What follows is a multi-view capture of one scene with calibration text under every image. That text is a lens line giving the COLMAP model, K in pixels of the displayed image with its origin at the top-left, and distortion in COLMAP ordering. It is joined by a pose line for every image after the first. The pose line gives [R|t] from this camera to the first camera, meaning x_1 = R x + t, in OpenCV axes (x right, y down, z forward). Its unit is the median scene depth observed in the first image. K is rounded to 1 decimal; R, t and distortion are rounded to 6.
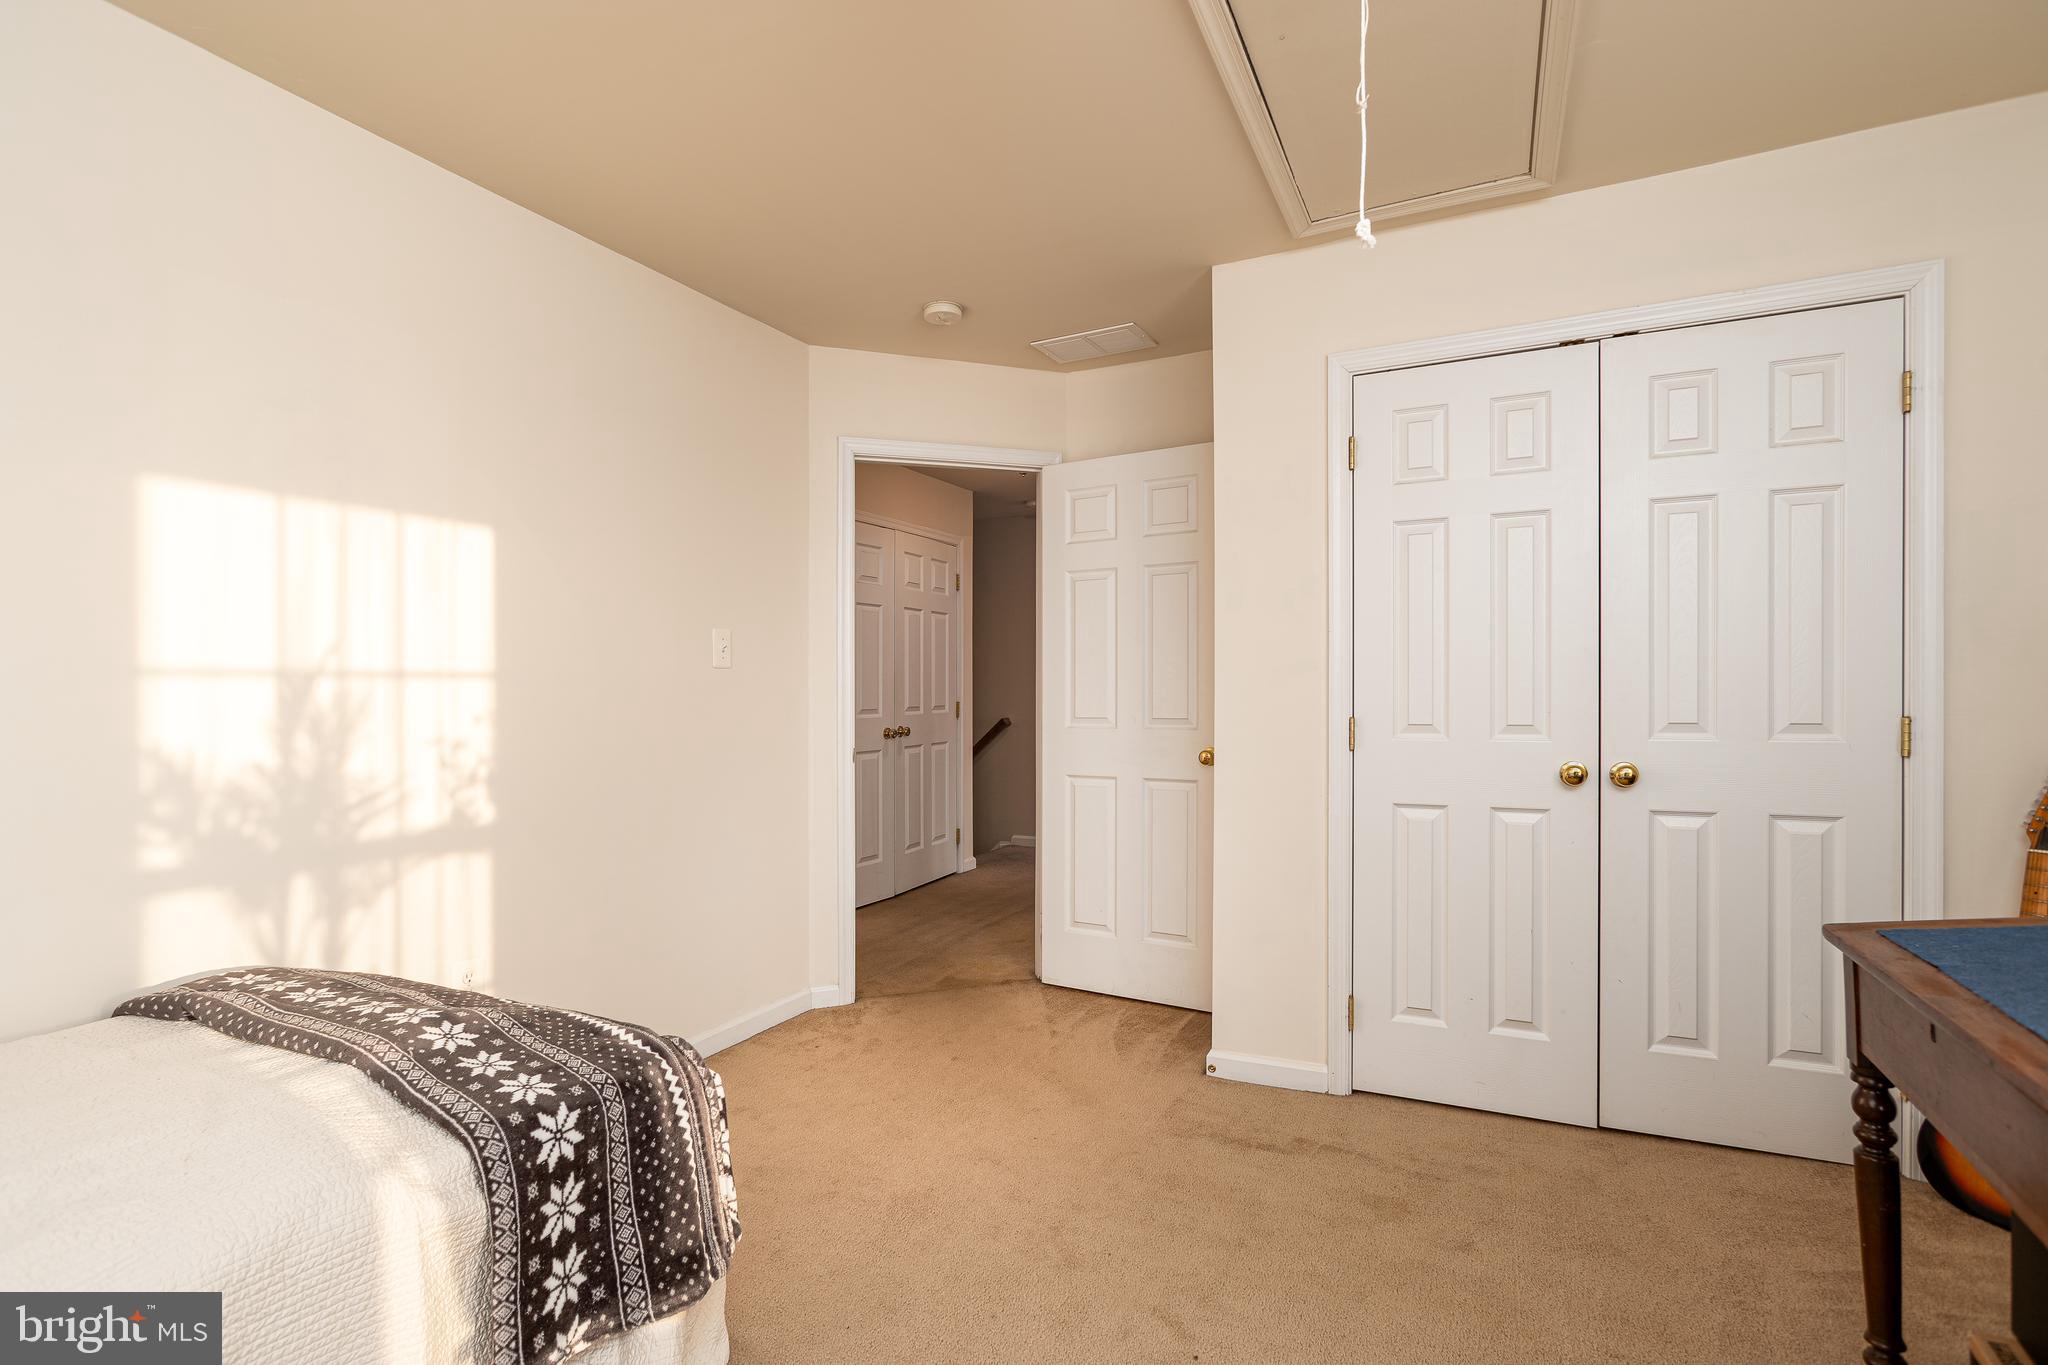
lens RADIAL K [[992.9, 0, 1018.9], [0, 992.9, 697.5], [0, 0, 1]] dist [-0.011765, 0.007130]
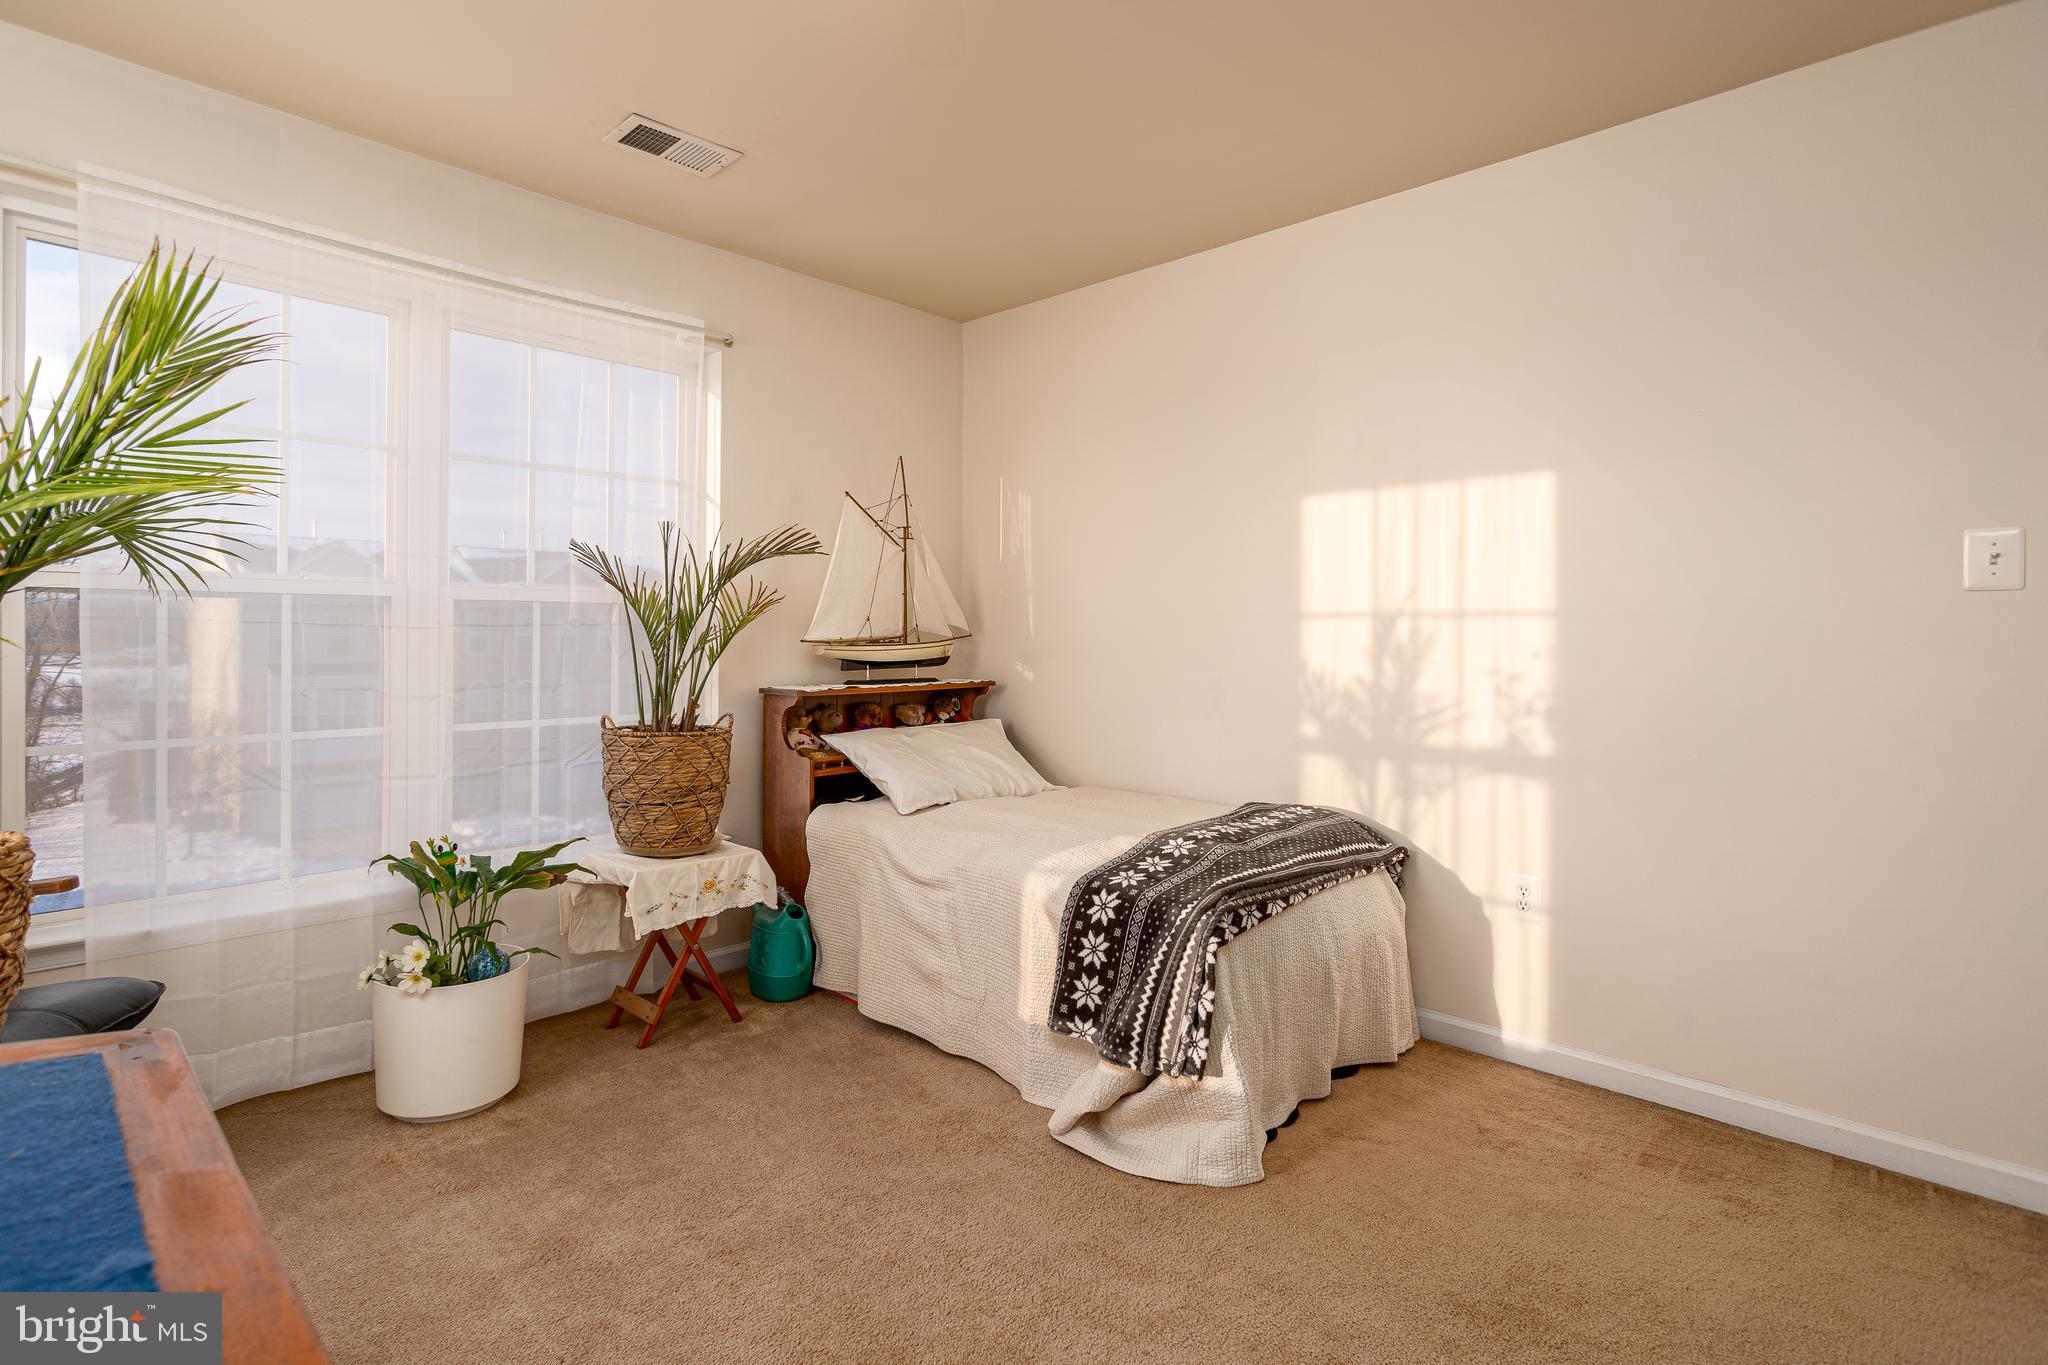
lens RADIAL K [[992.9, 0, 1001.7], [0, 992.9, 634.2], [0, 0, 1]] dist [-0.011765, 0.007130]
pose [[-0.315080, 0.002865, -0.949061, 0.710509], [-0.011220, 0.999914, 0.006743, -0.000723], [0.948999, 0.012773, -0.315021, 0.873940]]
